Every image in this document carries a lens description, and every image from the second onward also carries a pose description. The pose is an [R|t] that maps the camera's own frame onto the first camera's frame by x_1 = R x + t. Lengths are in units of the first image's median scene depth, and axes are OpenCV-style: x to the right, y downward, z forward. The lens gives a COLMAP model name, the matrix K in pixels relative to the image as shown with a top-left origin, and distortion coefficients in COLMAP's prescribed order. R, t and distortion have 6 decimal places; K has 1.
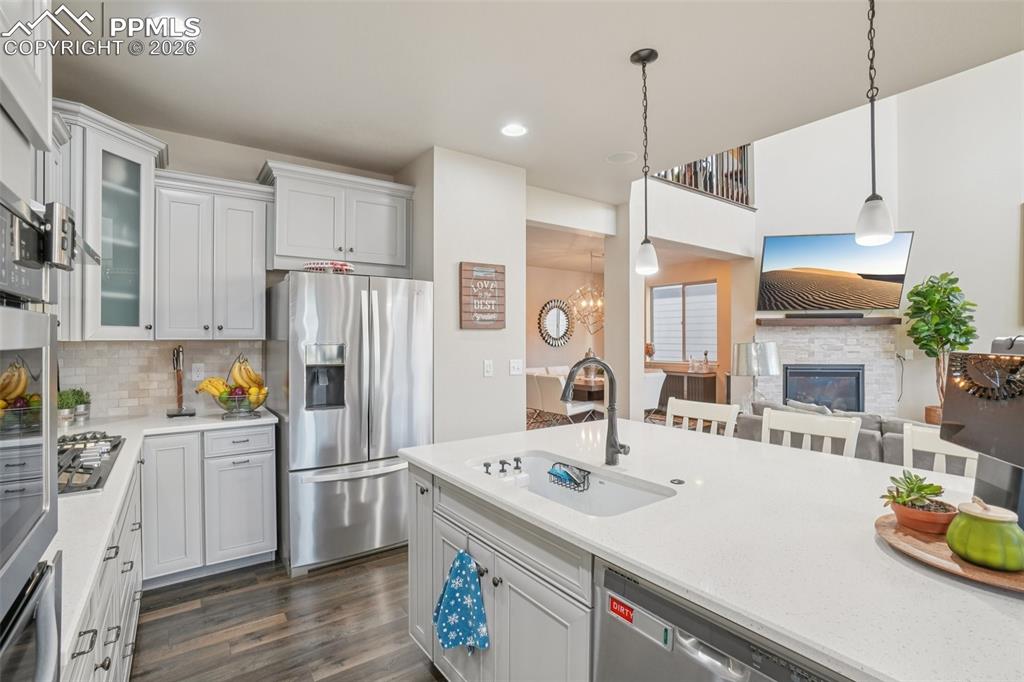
lens RADIAL K [[472.1, 0, 502.2], [0, 472.1, 336.1], [0, 0, 1]] dist [-0.031921, 0.000228]
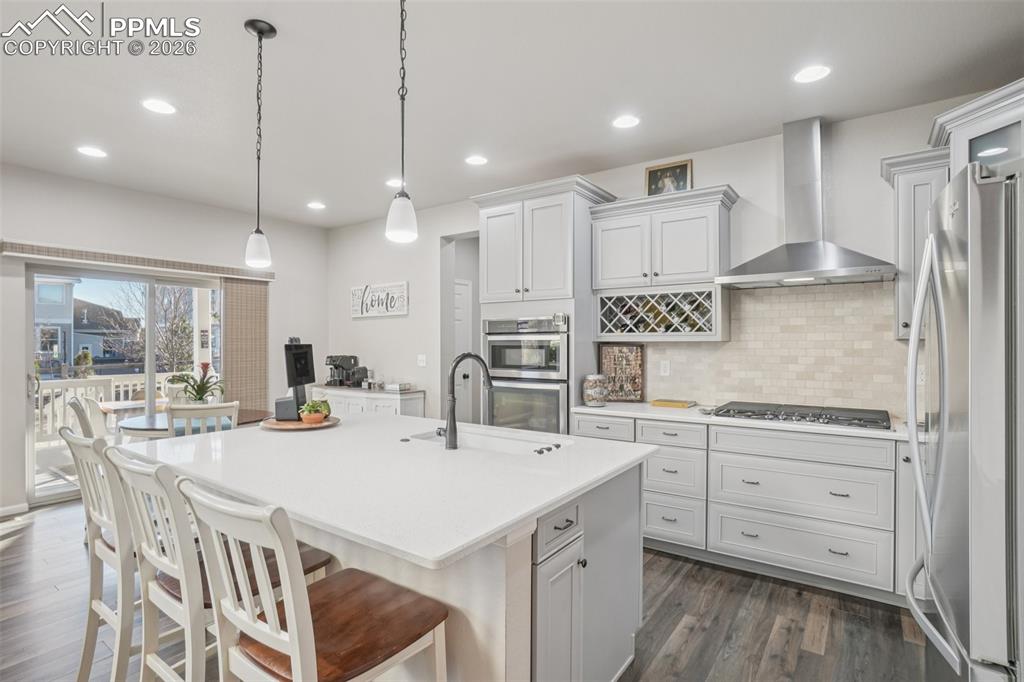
lens RADIAL K [[522.3, 0, 512.0], [0, 522.3, 341.0], [0, 0, 1]] dist [0.001009, 0.000193]
pose [[-0.938538, 0.003622, -0.345156, 0.281431], [0.006790, 0.999945, -0.007971, 0.010124], [0.345108, -0.009825, -0.938512, 1.180565]]
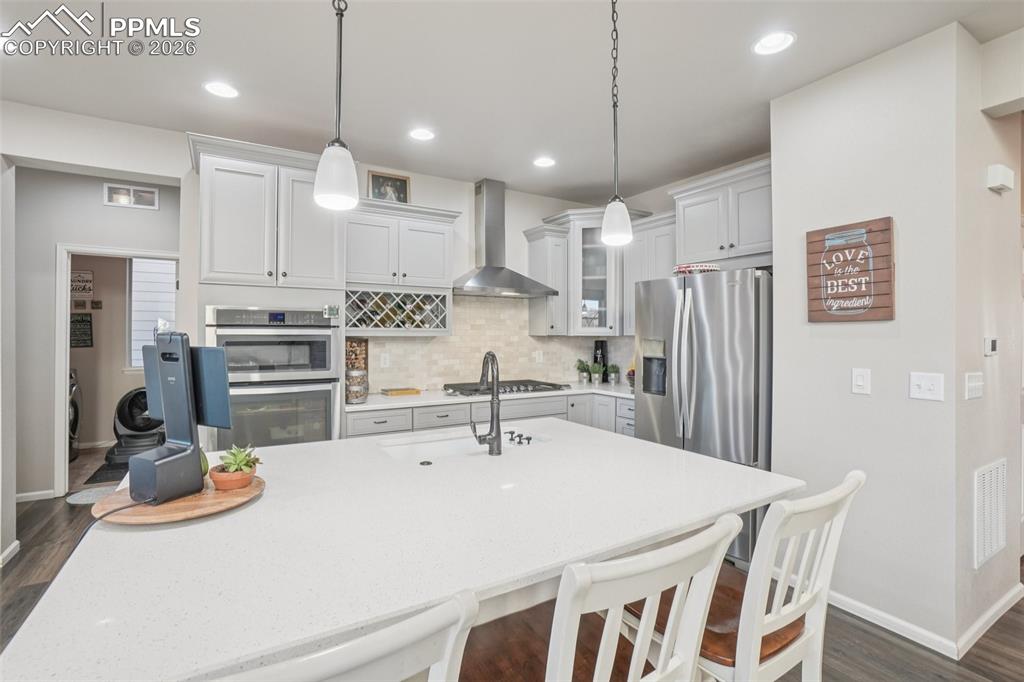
lens RADIAL K [[472.1, 0, 502.2], [0, 472.1, 336.1], [0, 0, 1]] dist [-0.031921, 0.000228]
pose [[-0.080582, 0.006024, -0.996730, 0.678691], [0.005228, 0.999971, 0.005621, -0.000693], [0.996734, -0.004757, -0.080612, 0.576454]]
